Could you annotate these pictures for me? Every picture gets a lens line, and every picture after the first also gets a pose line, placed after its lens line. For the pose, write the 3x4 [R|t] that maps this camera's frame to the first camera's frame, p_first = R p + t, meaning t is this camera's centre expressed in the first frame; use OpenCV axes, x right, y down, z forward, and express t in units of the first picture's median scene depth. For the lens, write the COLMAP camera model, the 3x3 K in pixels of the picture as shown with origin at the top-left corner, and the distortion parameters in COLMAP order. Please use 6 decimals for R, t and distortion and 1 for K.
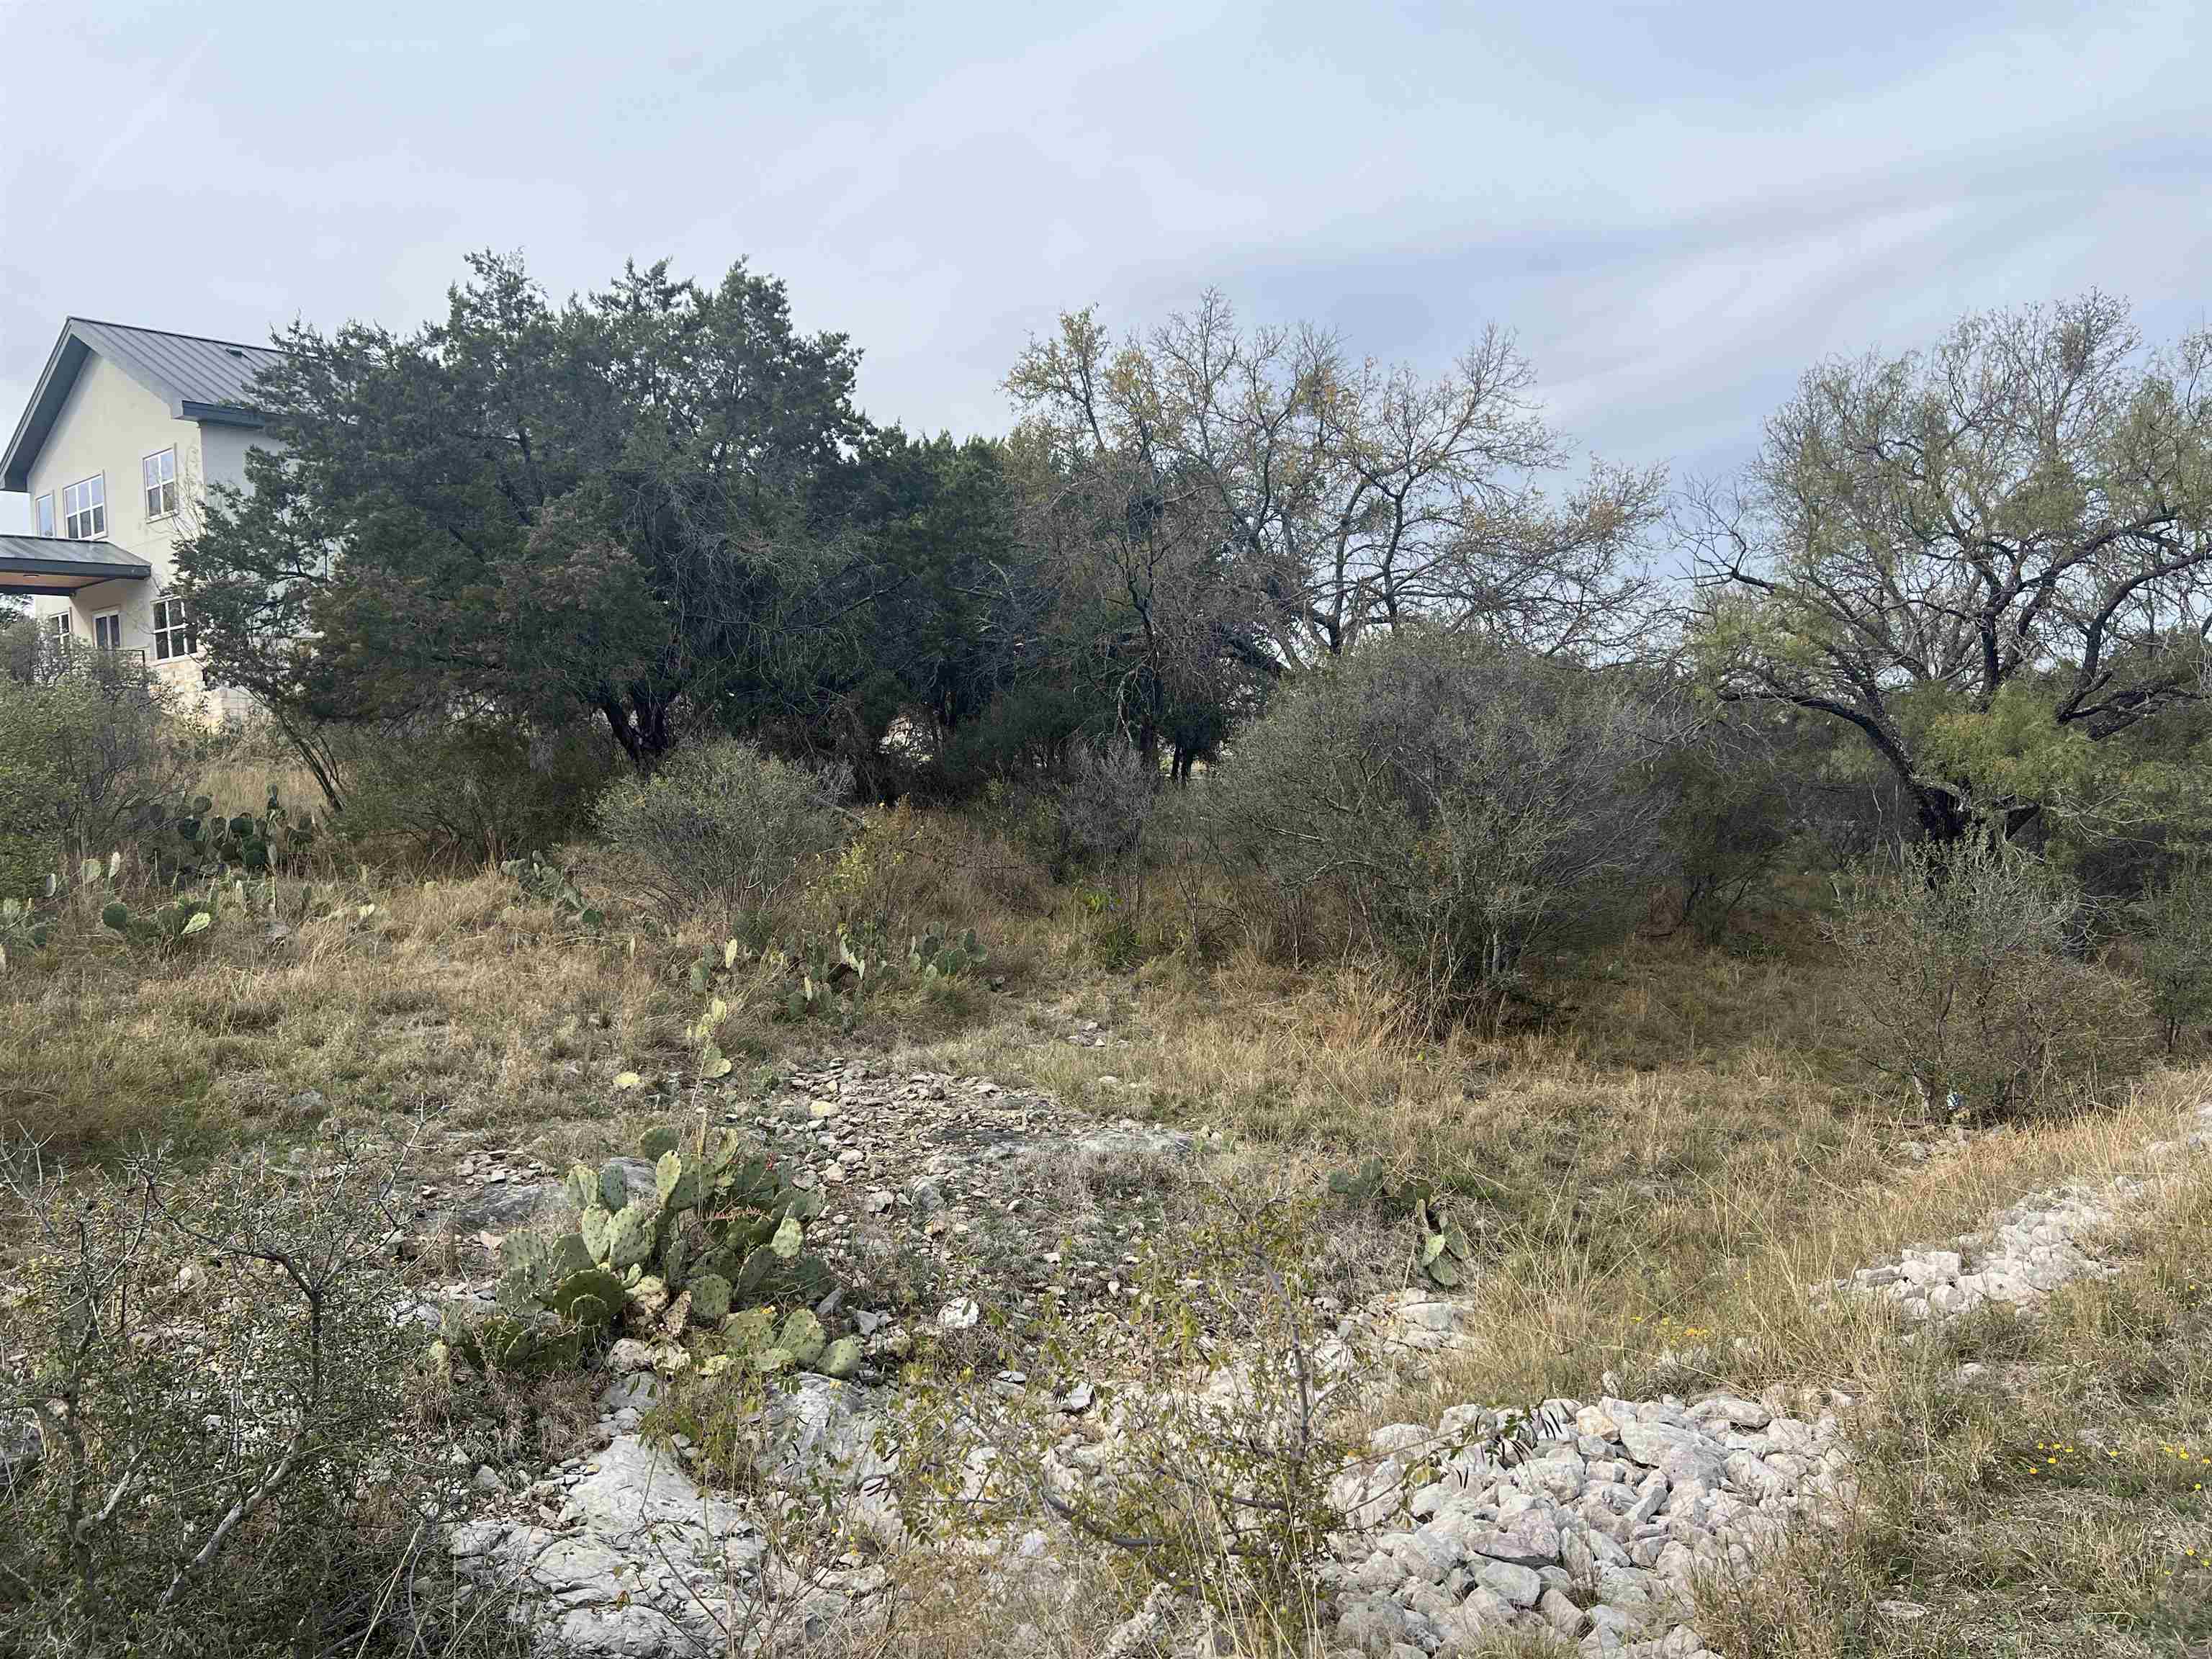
lens RADIAL K [[1684.5, 0, 1117.0], [0, 1684.5, 822.0], [0, 0, 1]] dist [0.036780, -0.064924]
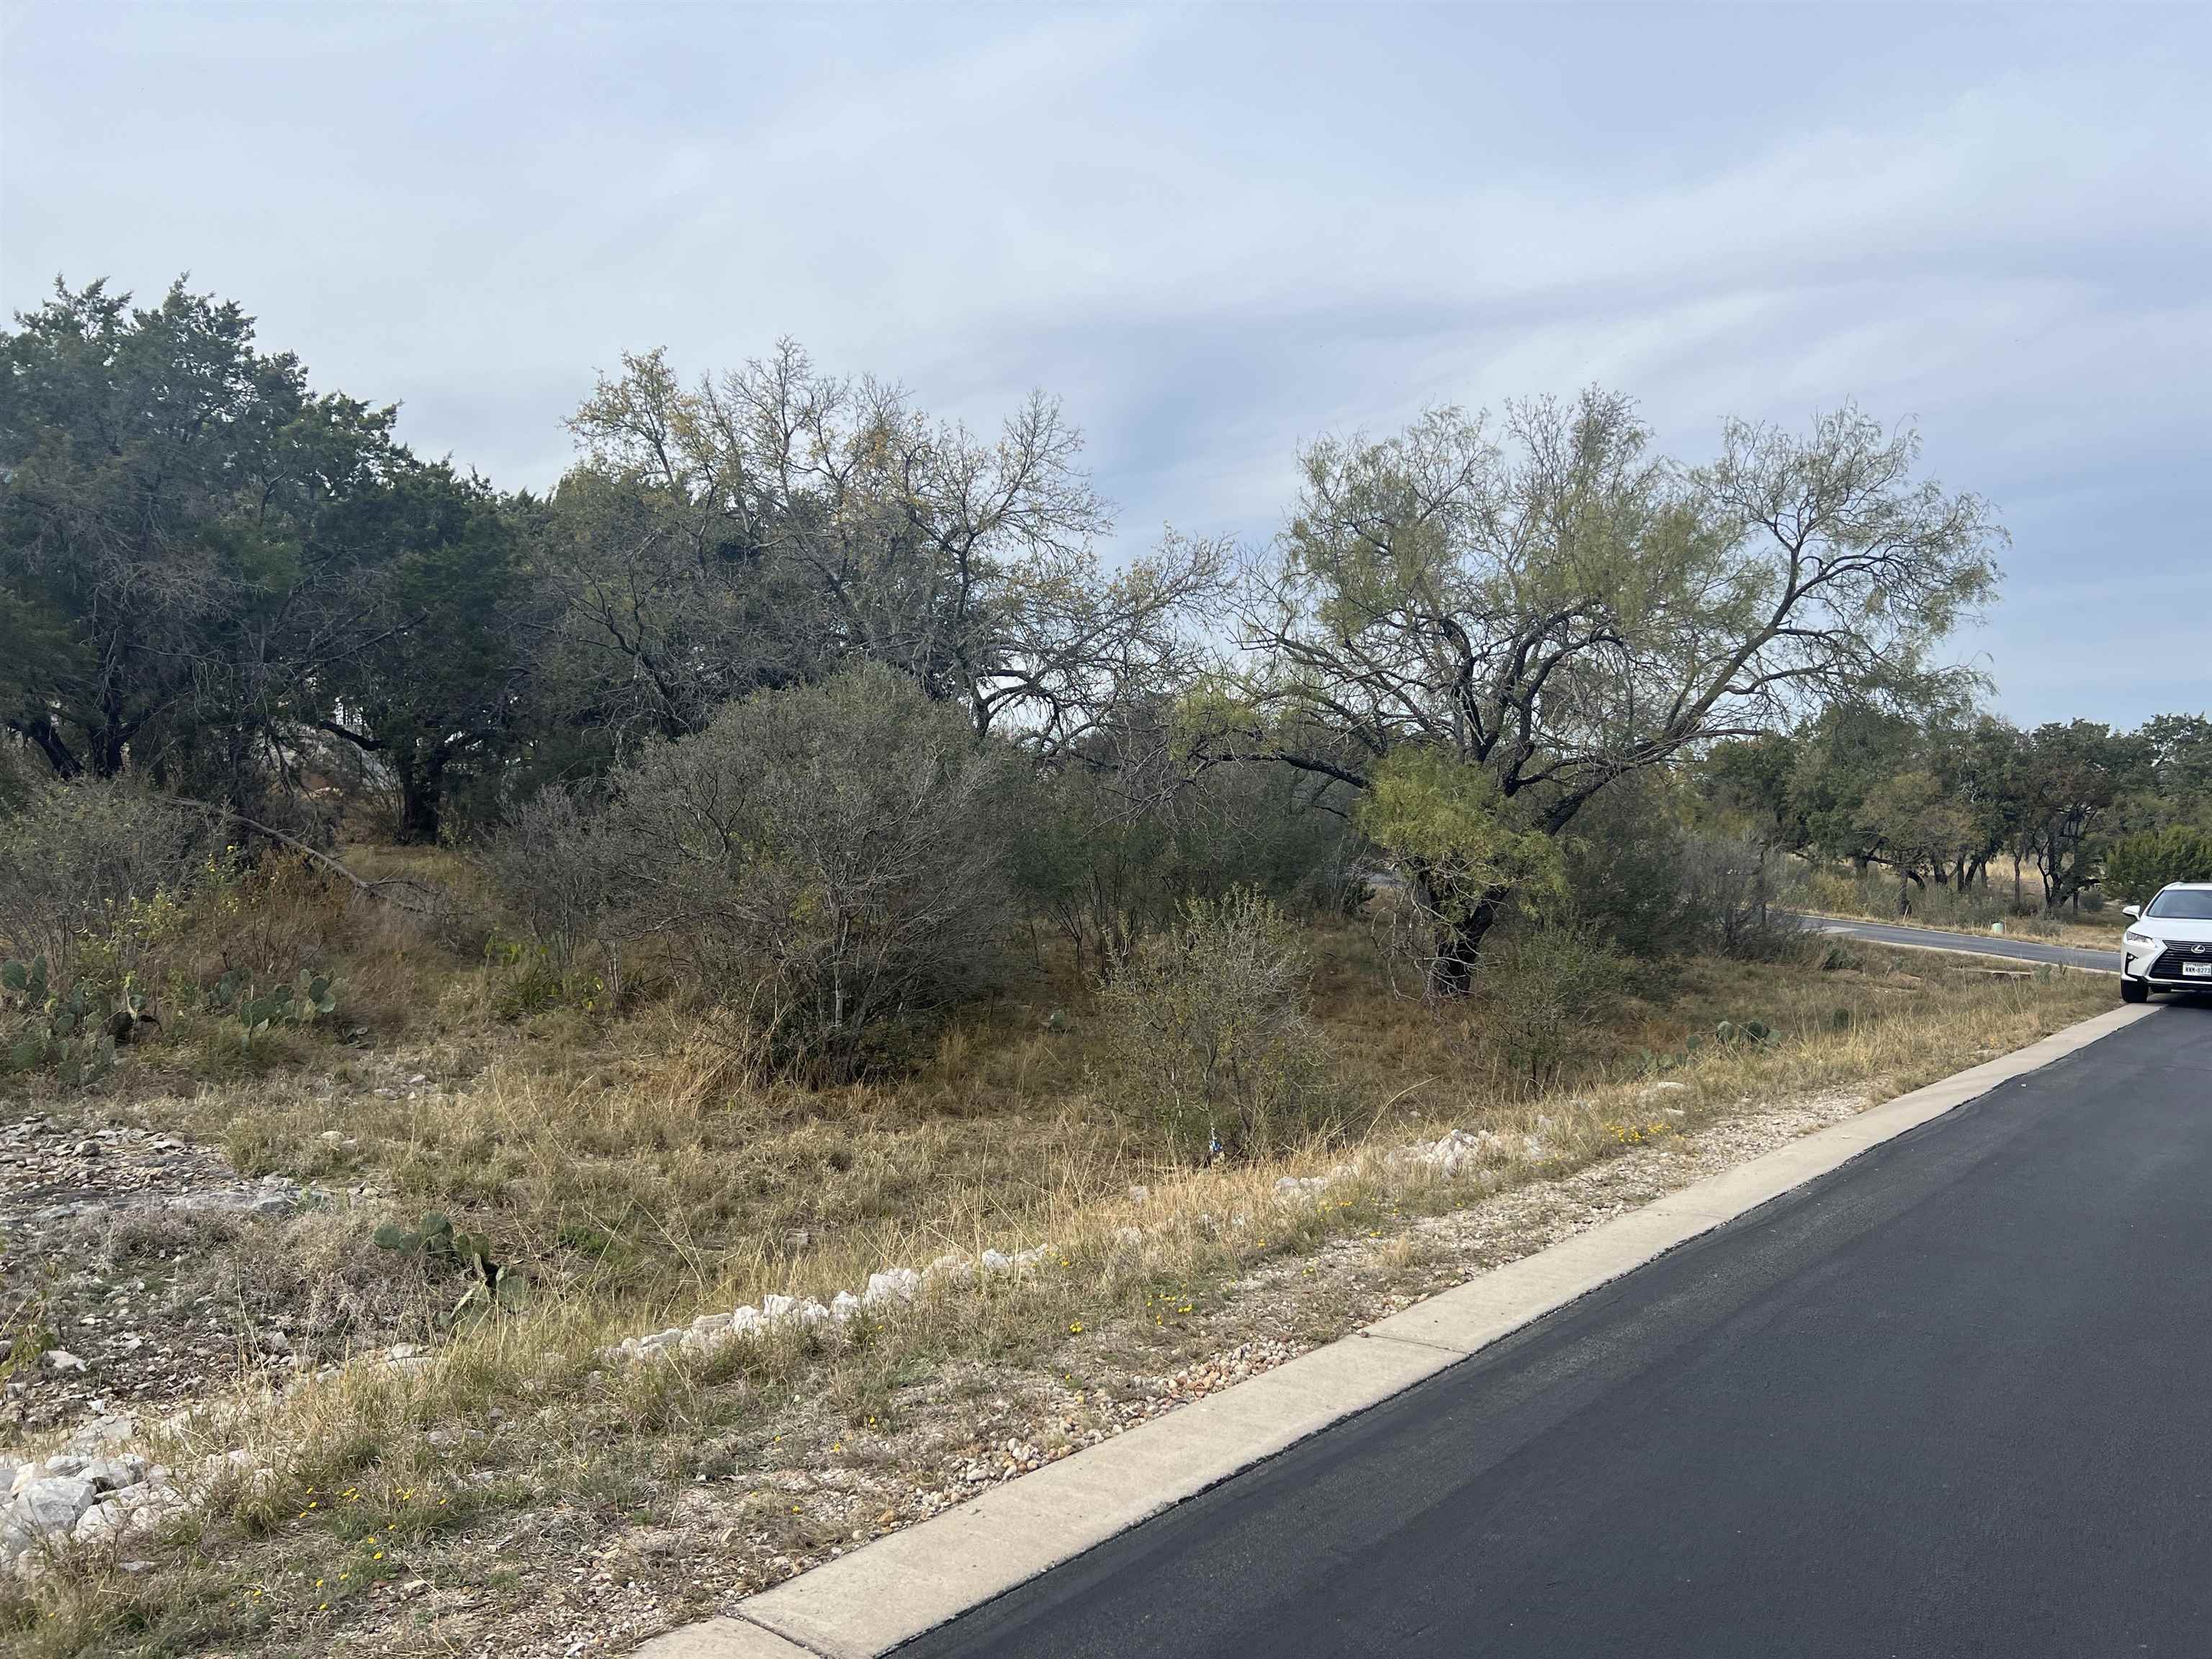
lens RADIAL K [[1684.5, 0, 1117.0], [0, 1684.5, 822.0], [0, 0, 1]] dist [0.036780, -0.064924]
pose [[0.988633, 0.019343, 0.149099, 0.115554], [-0.015753, 0.999558, -0.025221, -0.005161], [-0.149521, 0.022585, 0.988501, -0.021607]]
